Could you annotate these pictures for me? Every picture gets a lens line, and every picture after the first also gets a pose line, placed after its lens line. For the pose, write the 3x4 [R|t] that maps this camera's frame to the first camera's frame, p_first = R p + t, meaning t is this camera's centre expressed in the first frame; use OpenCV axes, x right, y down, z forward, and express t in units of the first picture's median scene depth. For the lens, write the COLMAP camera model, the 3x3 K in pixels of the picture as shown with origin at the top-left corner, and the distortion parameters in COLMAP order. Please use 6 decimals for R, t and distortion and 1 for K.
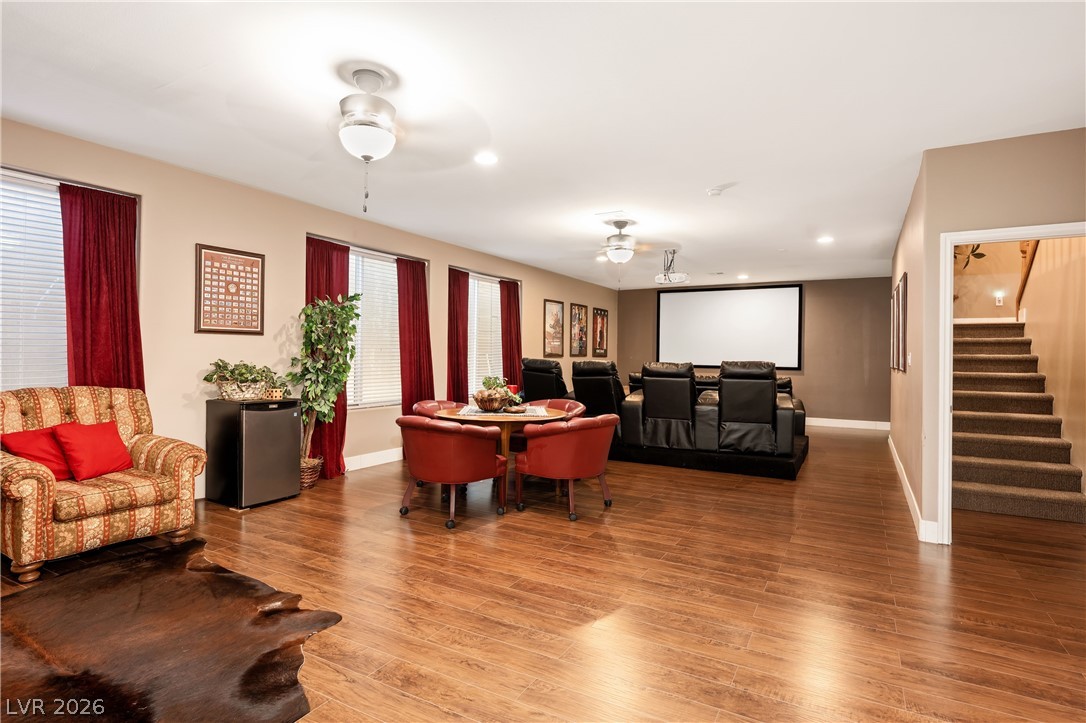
lens RADIAL K [[544.4, 0, 537.8], [0, 544.4, 359.1], [0, 0, 1]] dist [0.004142, 0.000181]
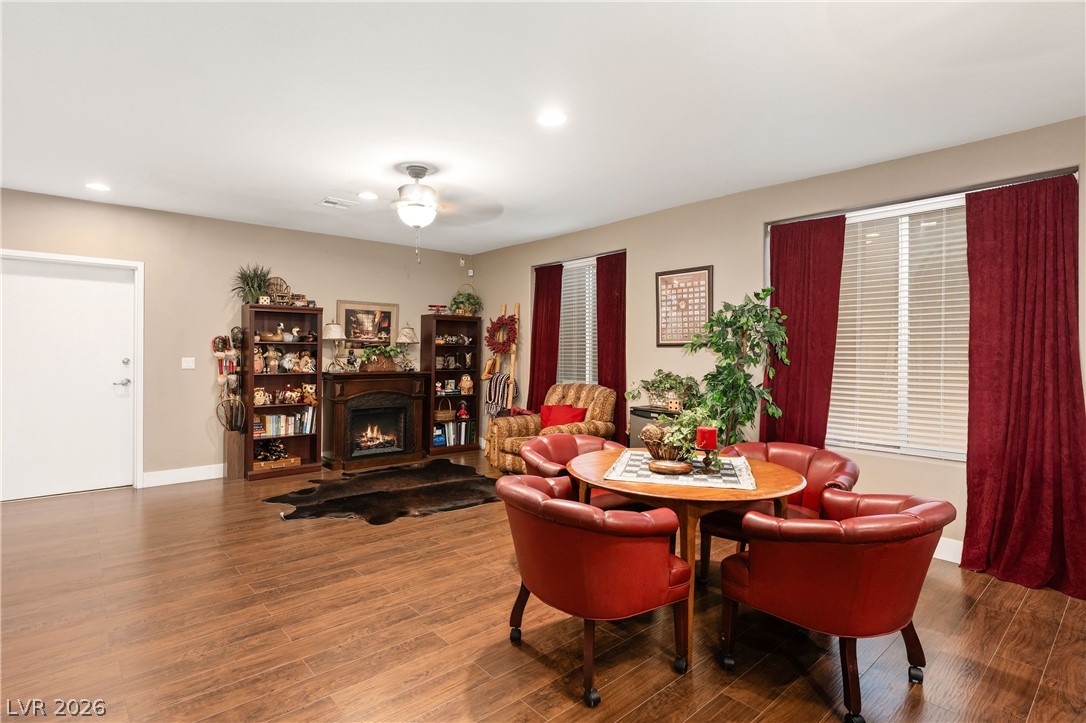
lens RADIAL K [[557.4, 0, 536.2], [0, 557.4, 359.0], [0, 0, 1]] dist [-0.005505, -0.000768]
pose [[-0.331929, -0.002959, -0.943300, 0.578374], [-0.018546, 0.999822, 0.003389, -0.020443], [0.943122, 0.018619, -0.331925, 1.092028]]
